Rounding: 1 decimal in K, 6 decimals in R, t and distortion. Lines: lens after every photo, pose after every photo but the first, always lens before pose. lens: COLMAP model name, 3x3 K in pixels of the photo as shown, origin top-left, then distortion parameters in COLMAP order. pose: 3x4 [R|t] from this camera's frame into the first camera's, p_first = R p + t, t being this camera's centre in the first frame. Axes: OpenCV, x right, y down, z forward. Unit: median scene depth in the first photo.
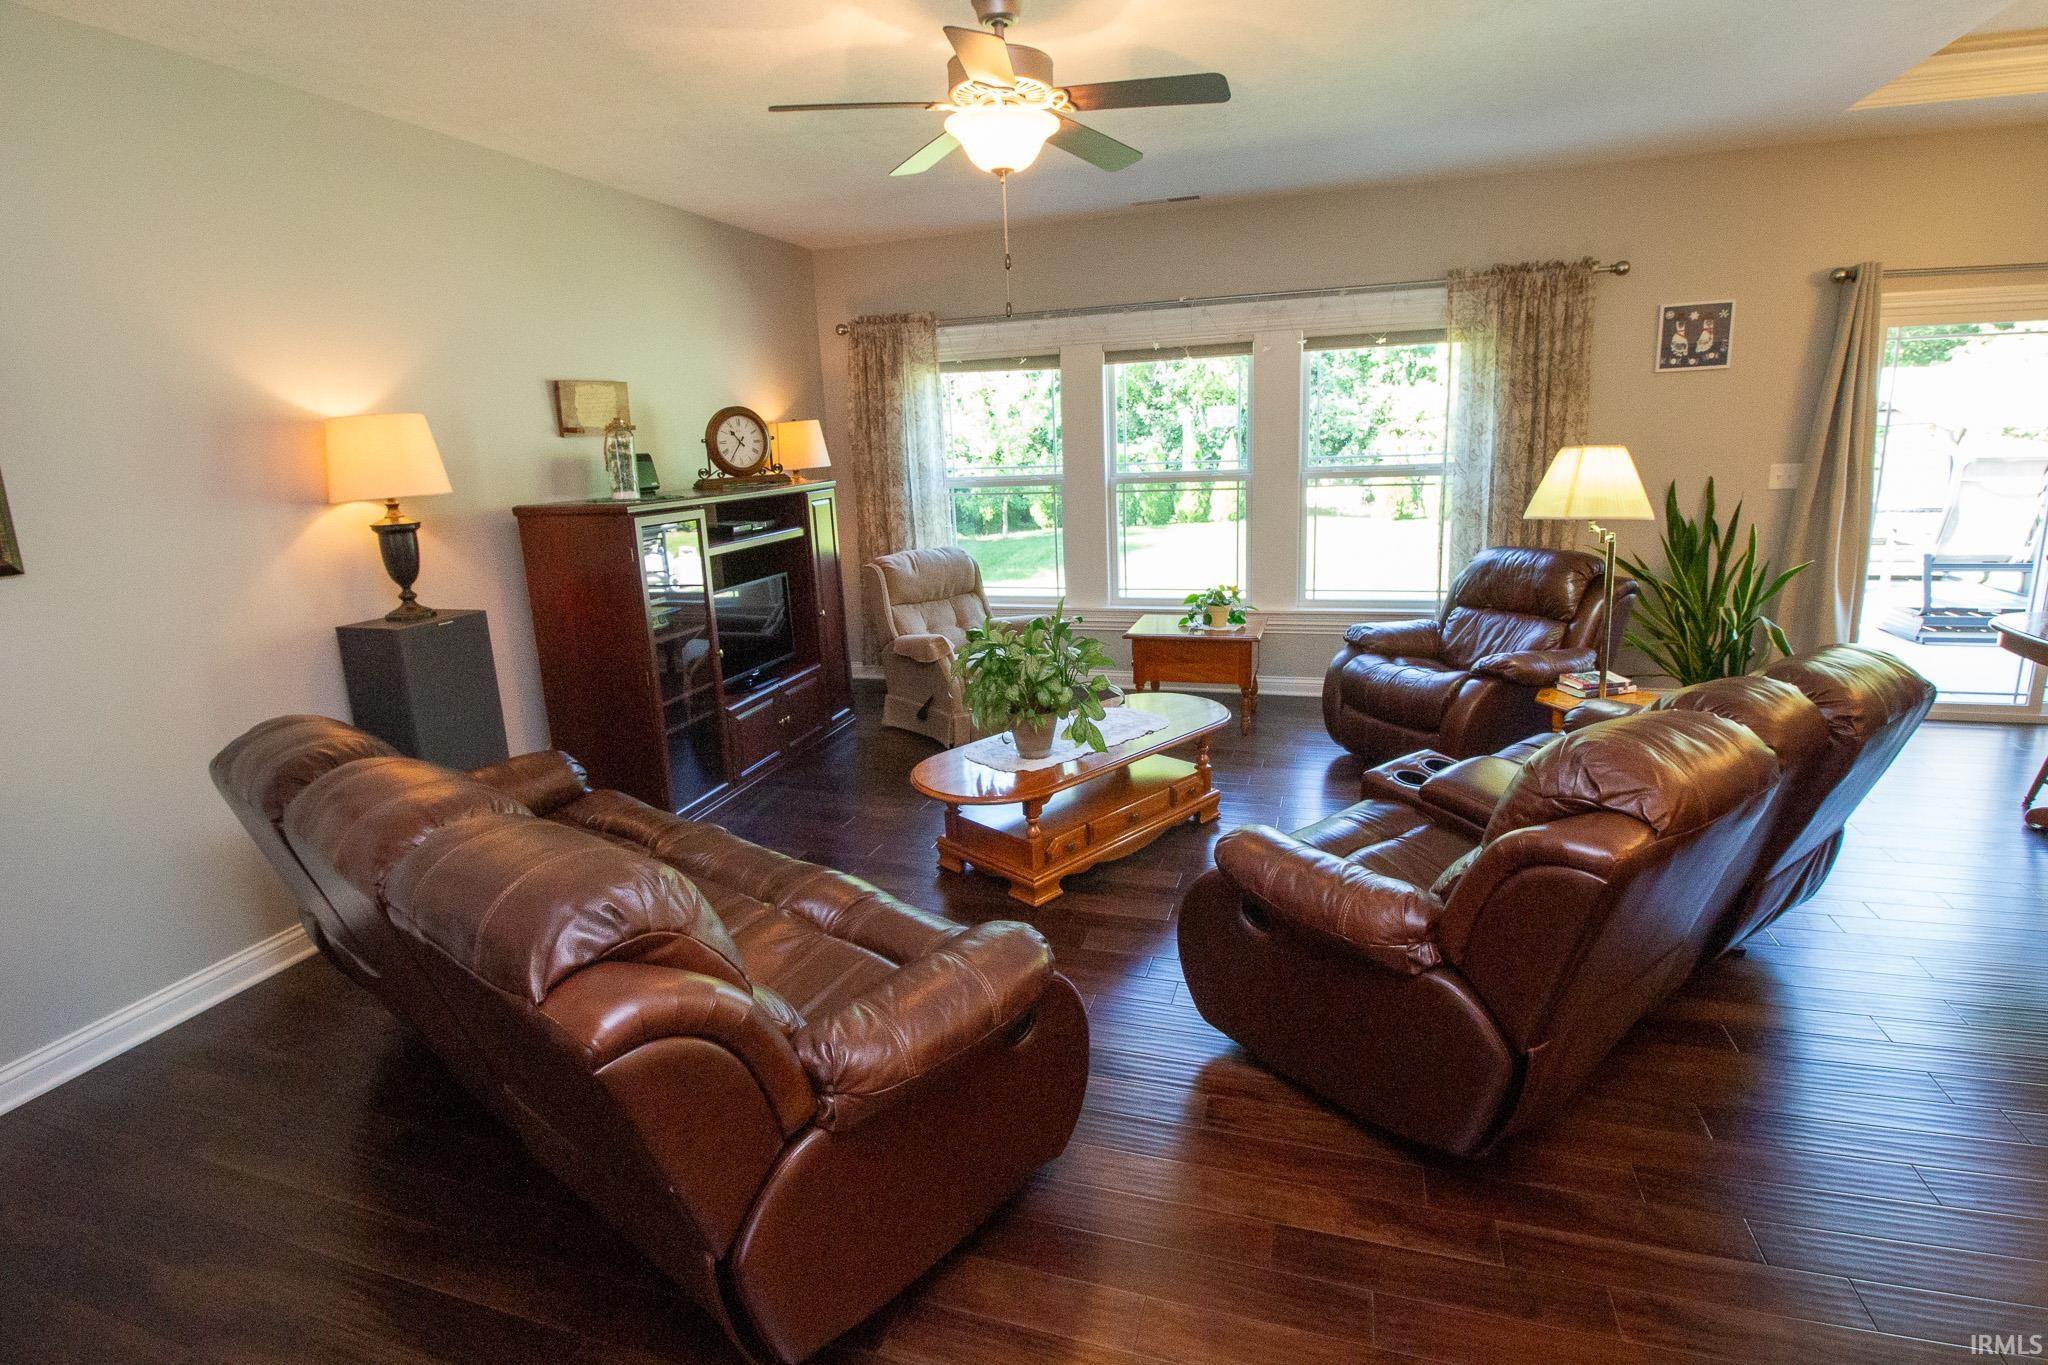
lens RADIAL K [[975.3, 0, 1037.4], [0, 975.3, 653.7], [0, 0, 1]] dist [0.017828, -0.026880]
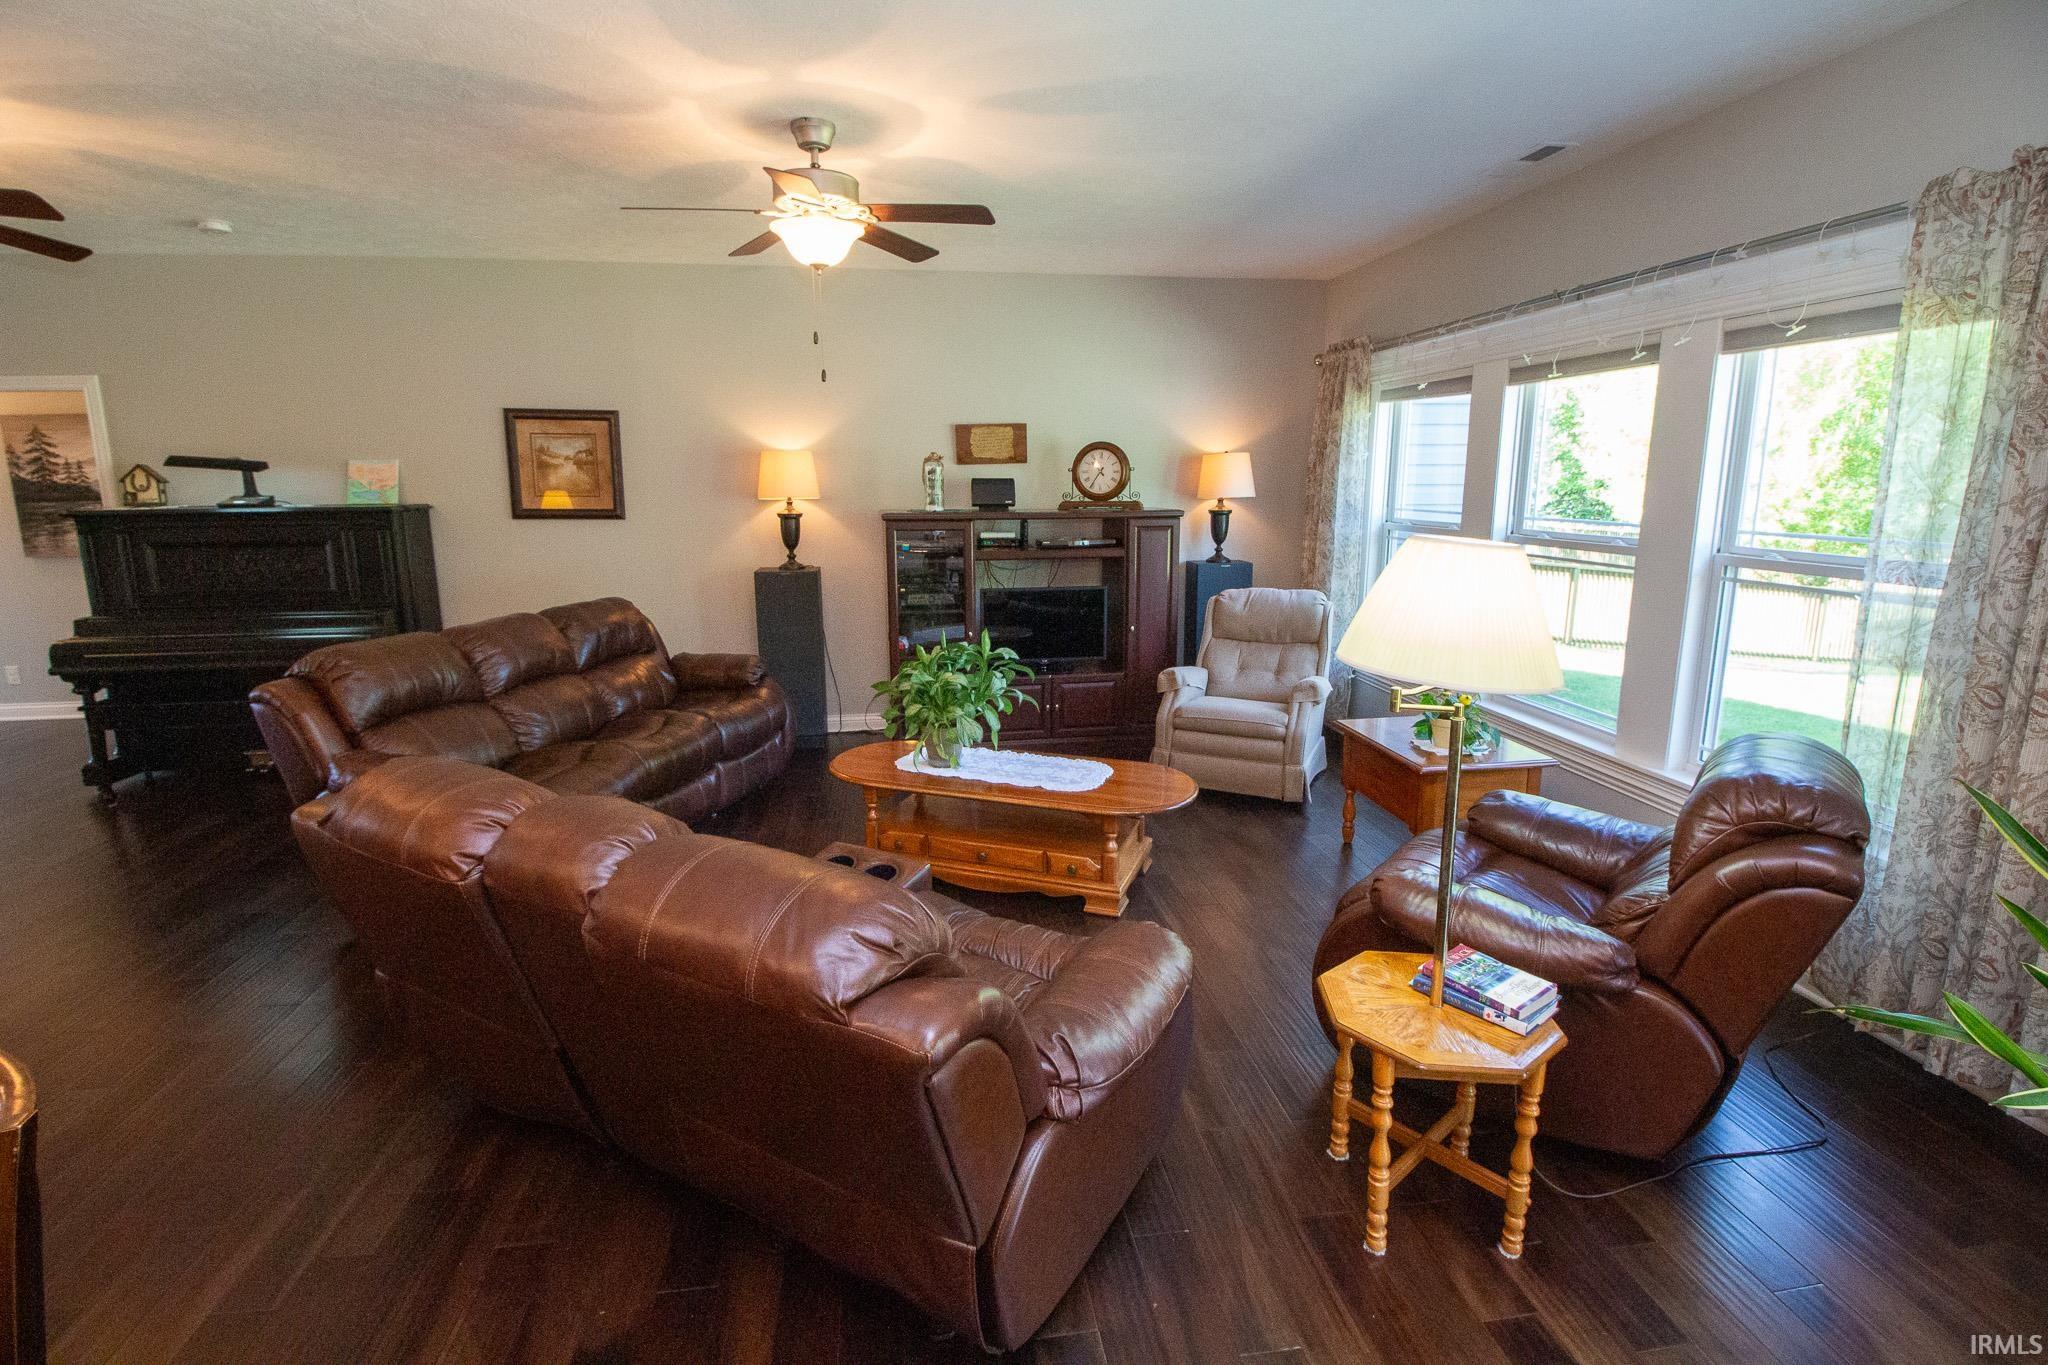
lens RADIAL K [[964.2, 0, 1032.2], [0, 964.2, 675.0], [0, 0, 1]] dist [-0.001268, -0.000660]
pose [[0.438212, 0.219977, -0.871539, 0.706194], [-0.209788, 0.967844, 0.138803, -0.120849], [0.874048, 0.122013, 0.470270, 0.403060]]
